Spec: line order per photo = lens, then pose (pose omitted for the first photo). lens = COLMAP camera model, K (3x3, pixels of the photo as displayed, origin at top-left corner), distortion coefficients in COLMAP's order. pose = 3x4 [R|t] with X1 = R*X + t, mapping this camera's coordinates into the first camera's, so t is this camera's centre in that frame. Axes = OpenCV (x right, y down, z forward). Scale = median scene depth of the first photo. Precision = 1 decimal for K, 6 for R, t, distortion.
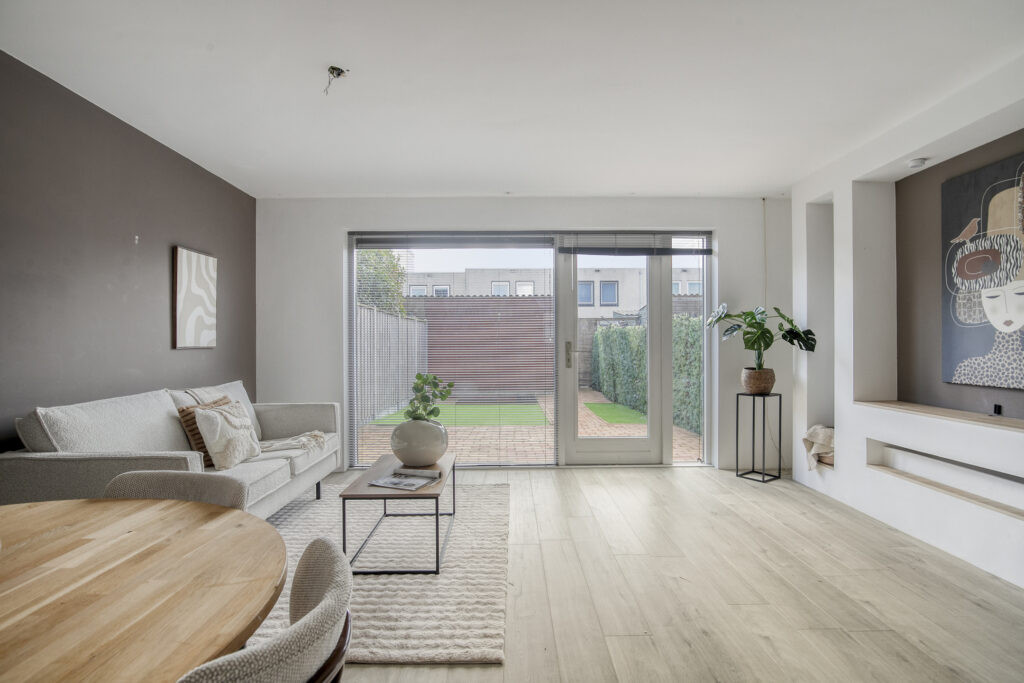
lens RADIAL K [[513.9, 0, 512.3], [0, 513.9, 346.9], [0, 0, 1]] dist [-0.016912, 0.002135]
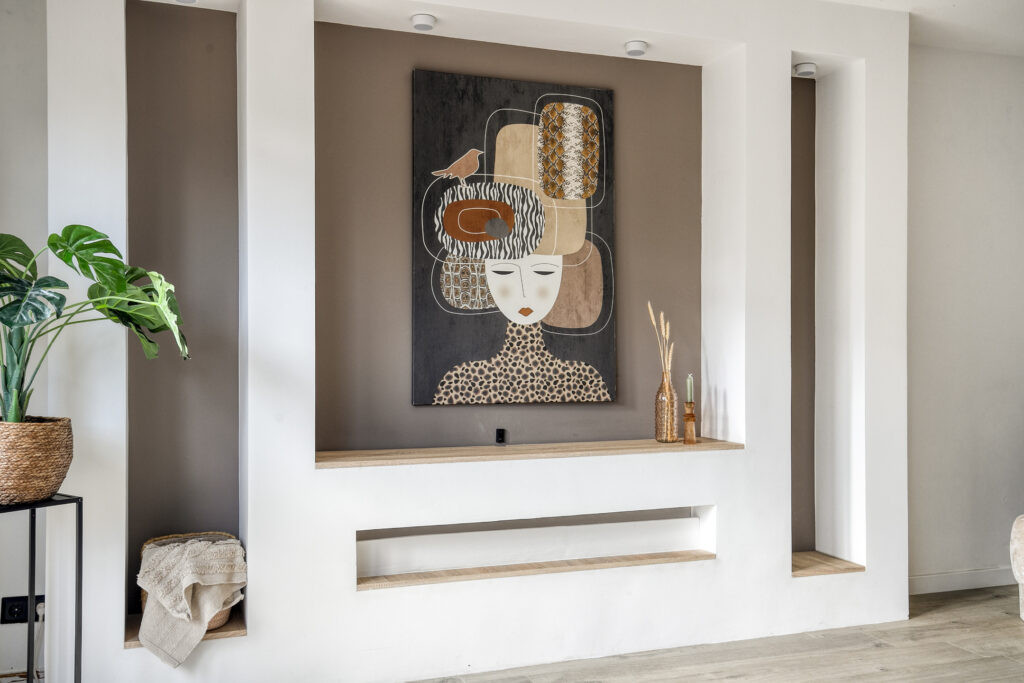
lens RADIAL K [[970.9, 0, 506.4], [0, 970.9, 339.5], [0, 0, 1]] dist [0.035387, 0.000000]
pose [[-0.353030, -0.000744, 0.935612, -0.253492], [0.002070, 0.999997, 0.001576, -0.008782], [-0.935610, 0.002493, -0.353027, 1.296303]]
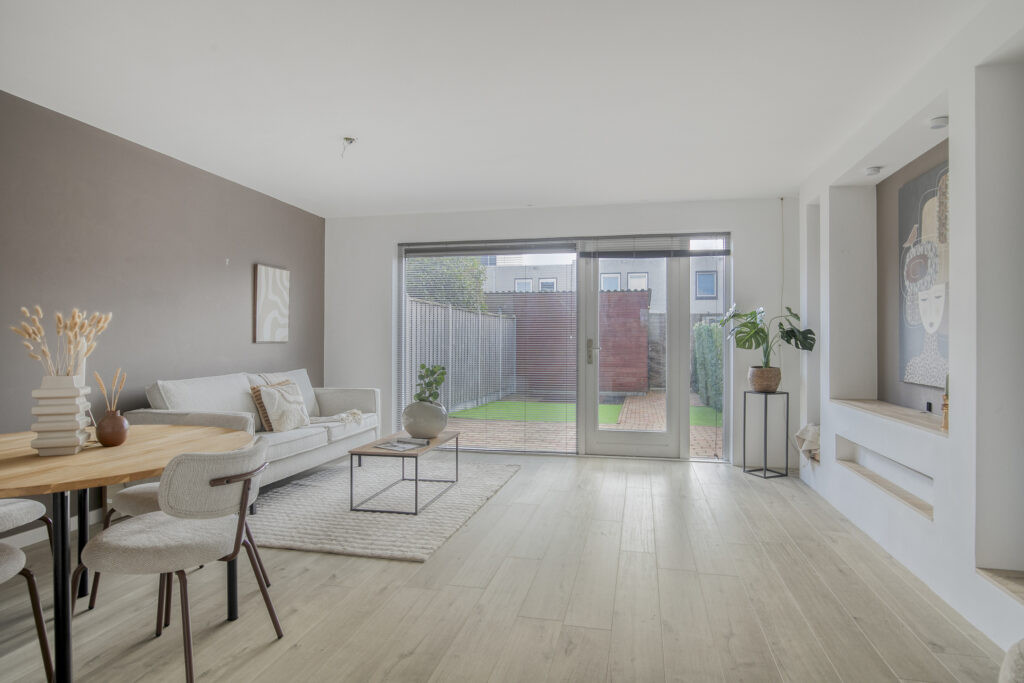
lens RADIAL K [[568.6, 0, 513.3], [0, 568.6, 338.3], [0, 0, 1]] dist [-0.003403, -0.001469]
pose [[0.975530, 0.006507, -0.219772, 0.332498], [-0.008860, 0.999913, -0.009725, 0.000557], [0.219690, 0.011434, 0.975503, -0.299459]]
